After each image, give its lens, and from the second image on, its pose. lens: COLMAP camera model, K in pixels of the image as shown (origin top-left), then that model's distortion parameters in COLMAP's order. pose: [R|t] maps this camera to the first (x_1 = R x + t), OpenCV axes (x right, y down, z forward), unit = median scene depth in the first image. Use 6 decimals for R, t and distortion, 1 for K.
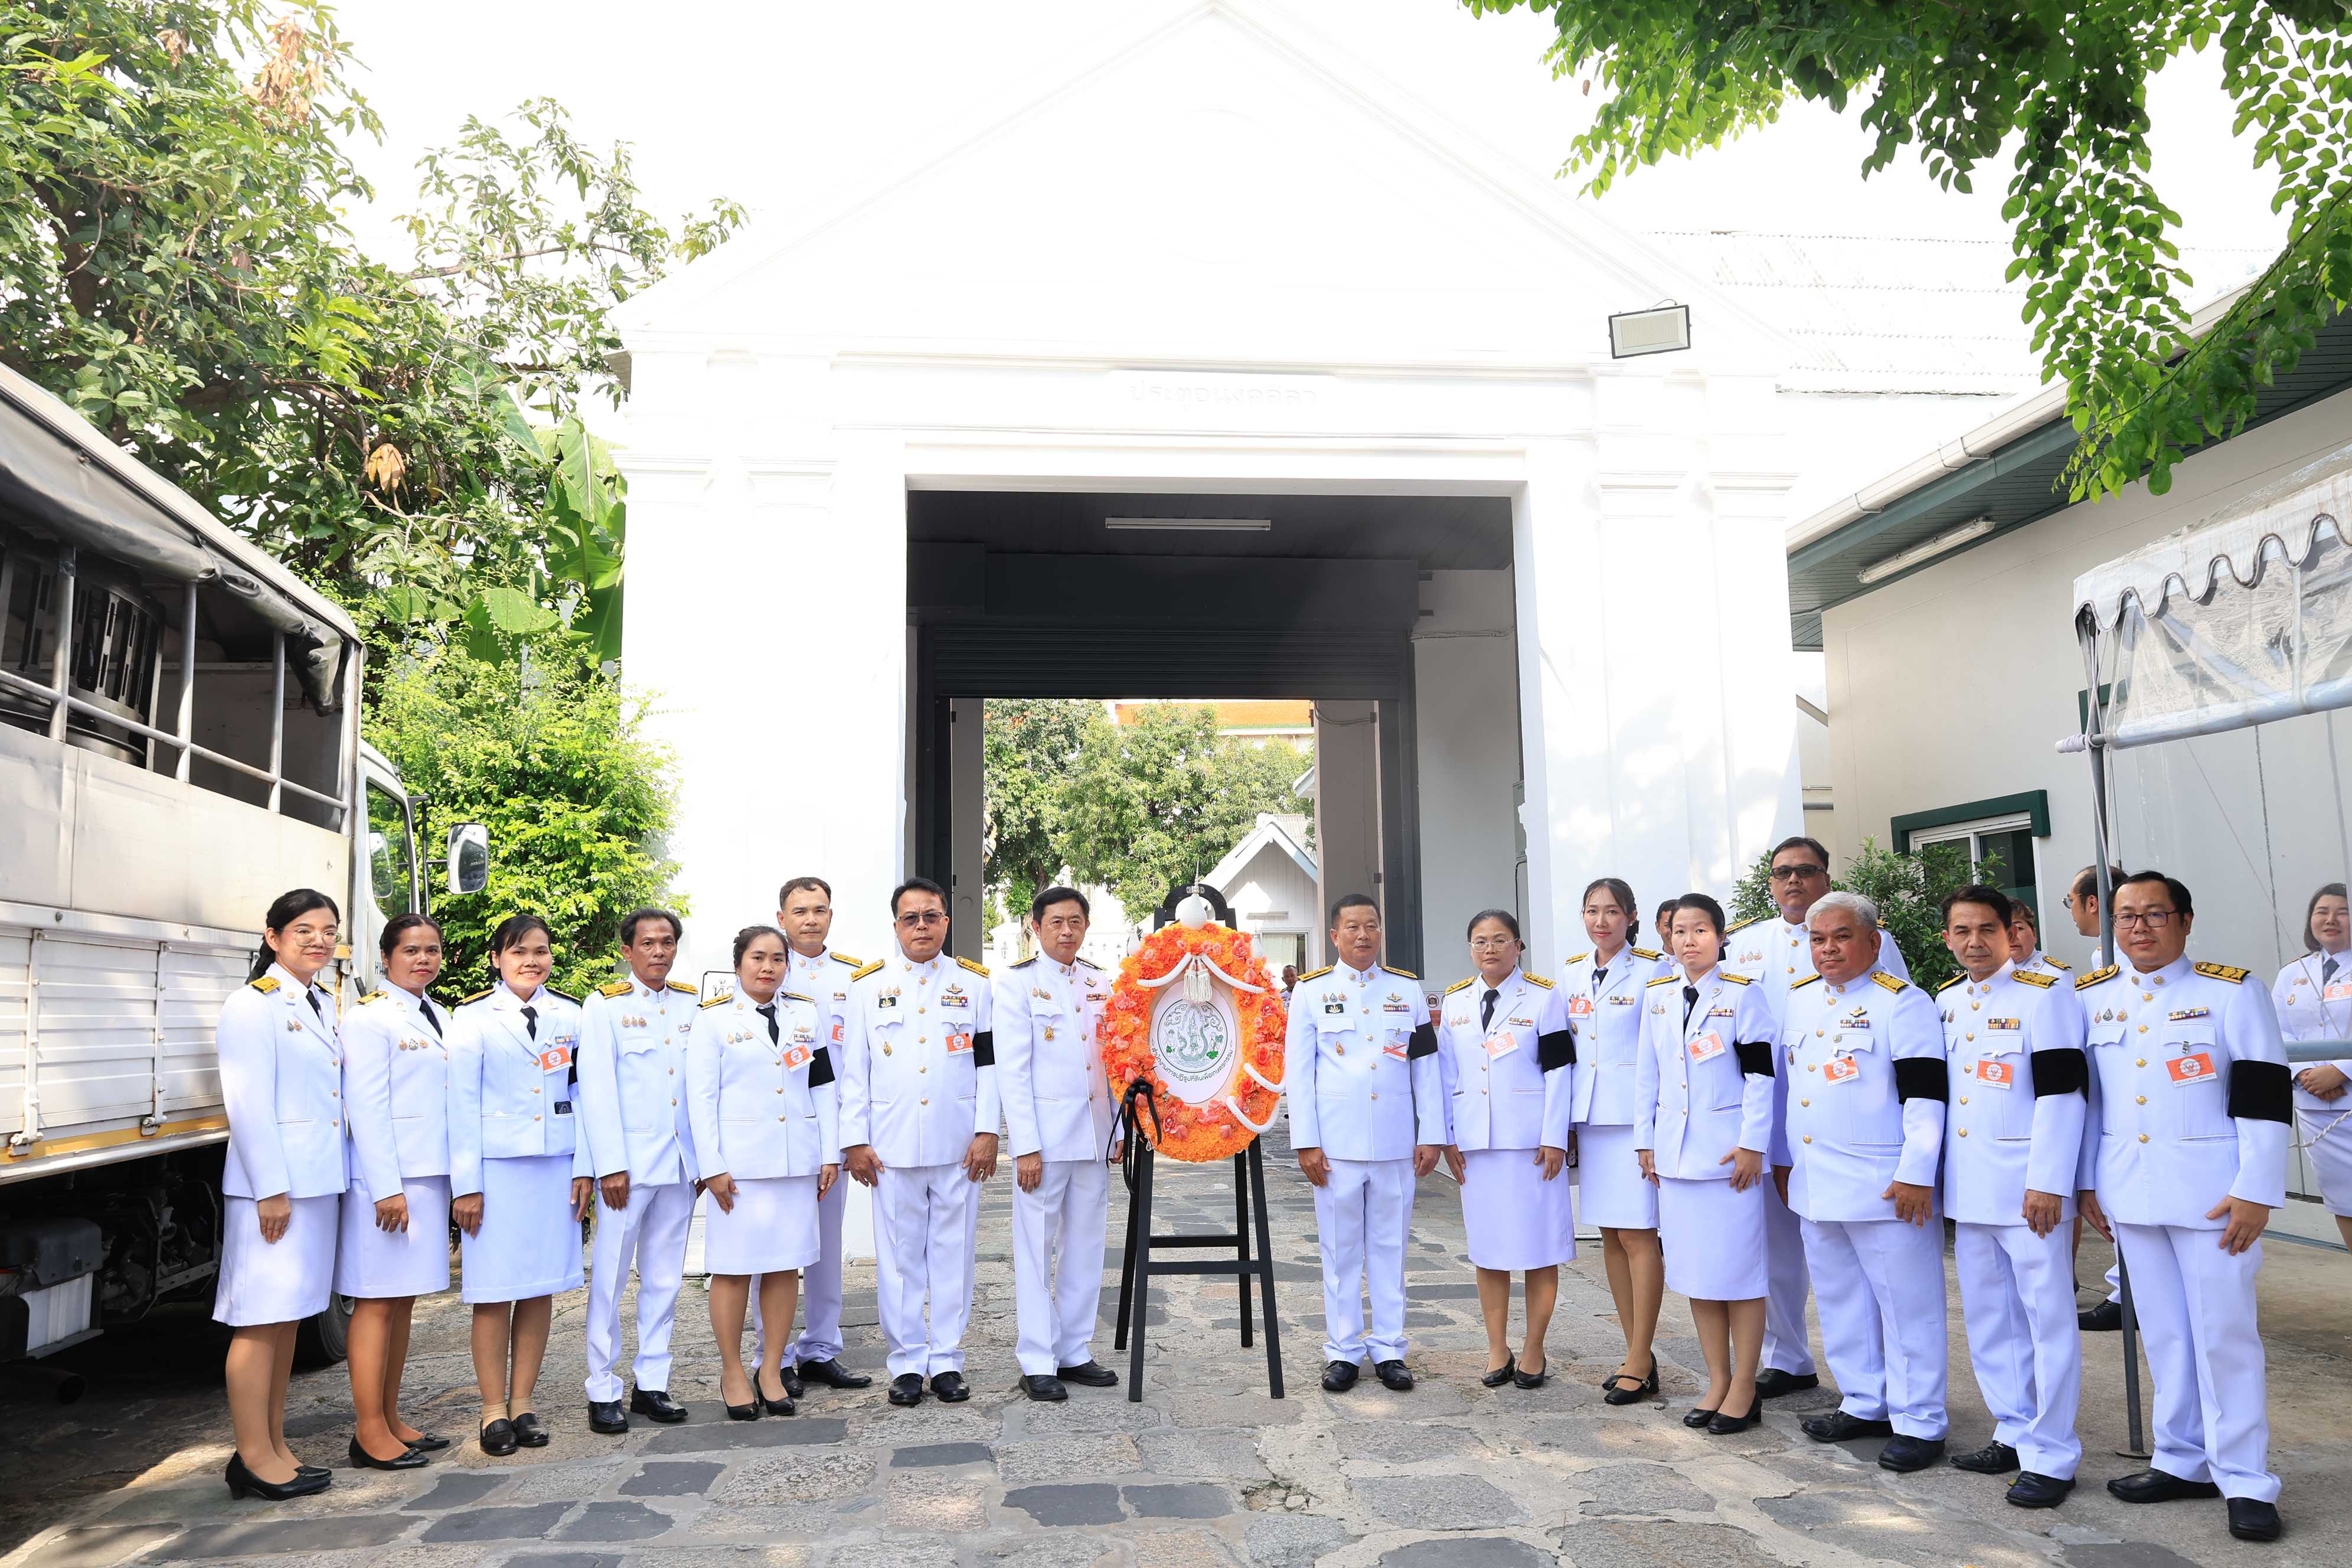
lens RADIAL K [[1684.2, 0, 1178.8], [0, 1684.2, 789.2], [0, 0, 1]] dist [0.002556, 0.000814]
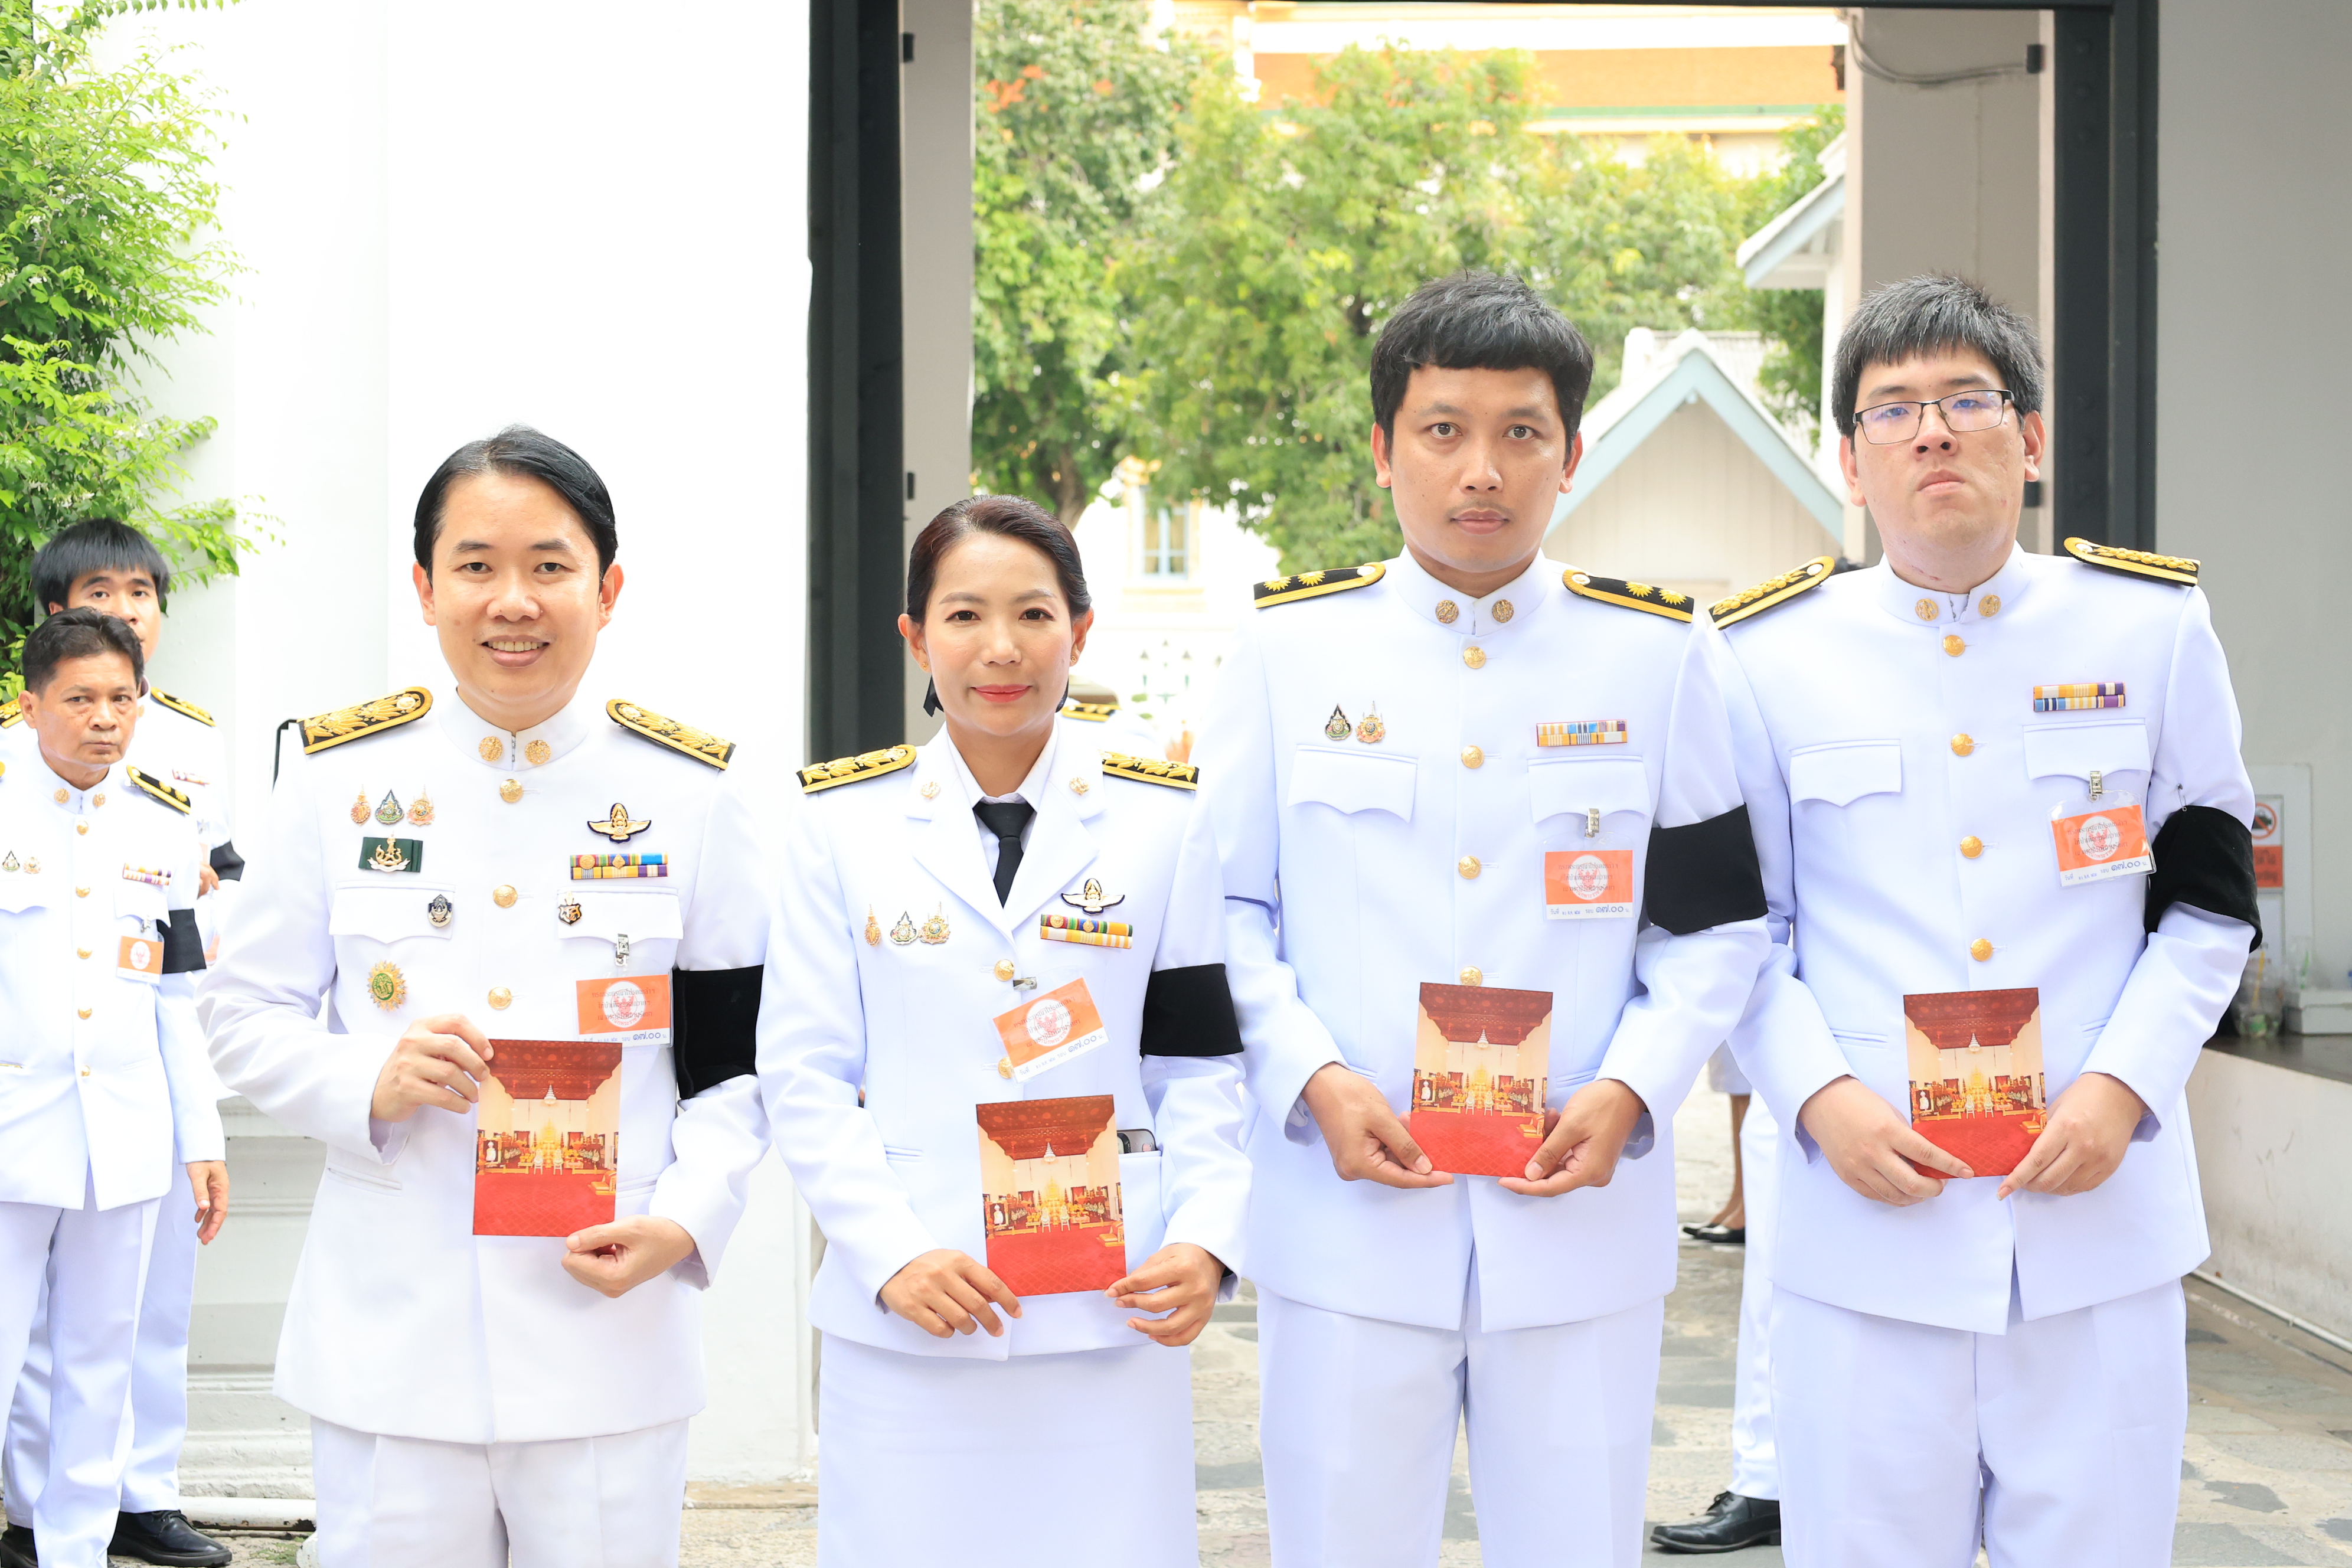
lens RADIAL K [[4156.0, 0, 1178.7], [0, 4156.0, 787.4], [0, 0, 1]] dist [0.030844, -0.080408]
pose [[0.998670, 0.015696, -0.049102, -0.037238], [-0.009555, 0.992375, 0.122887, 0.008643], [0.050657, -0.122254, 0.991205, 0.099307]]
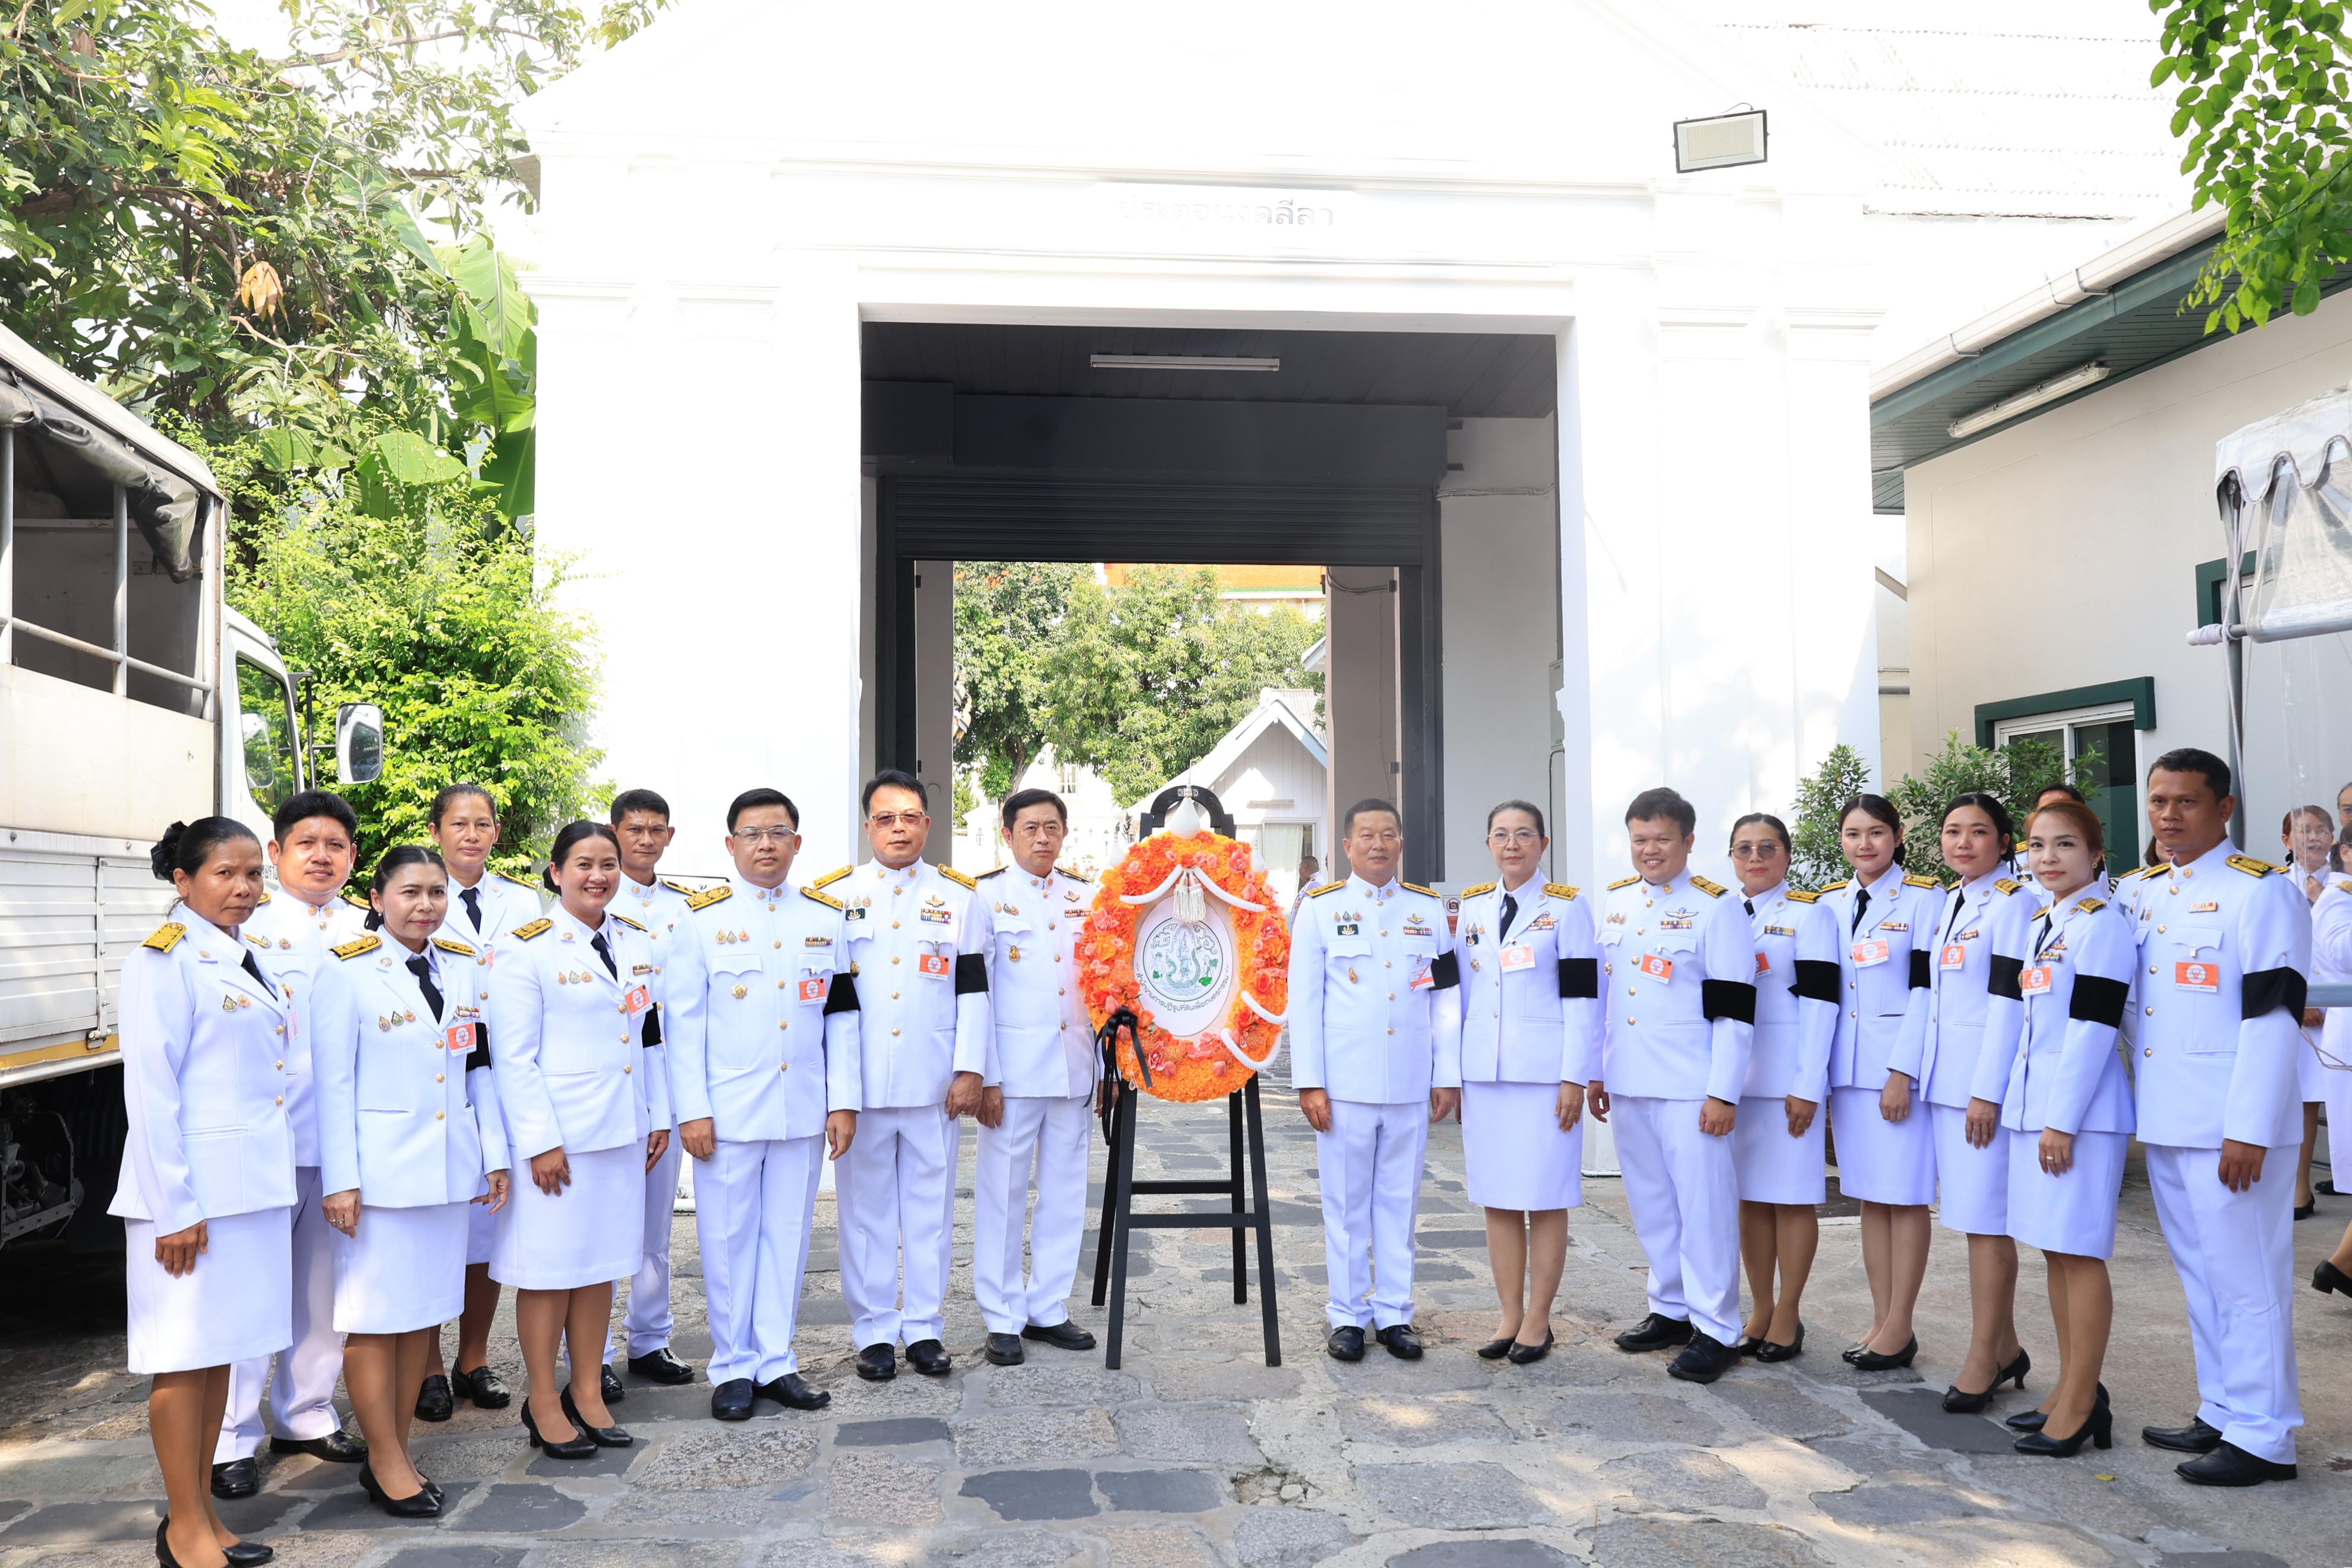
lens RADIAL K [[1861.7, 0, 1175.2], [0, 1861.7, 794.1], [0, 0, 1]] dist [-0.003033, 0.002247]
pose [[0.999962, 0.008729, 0.000871, 0.001994], [-0.008769, 0.997270, 0.073322, -0.006314], [-0.000228, -0.073327, 0.997308, 0.026280]]
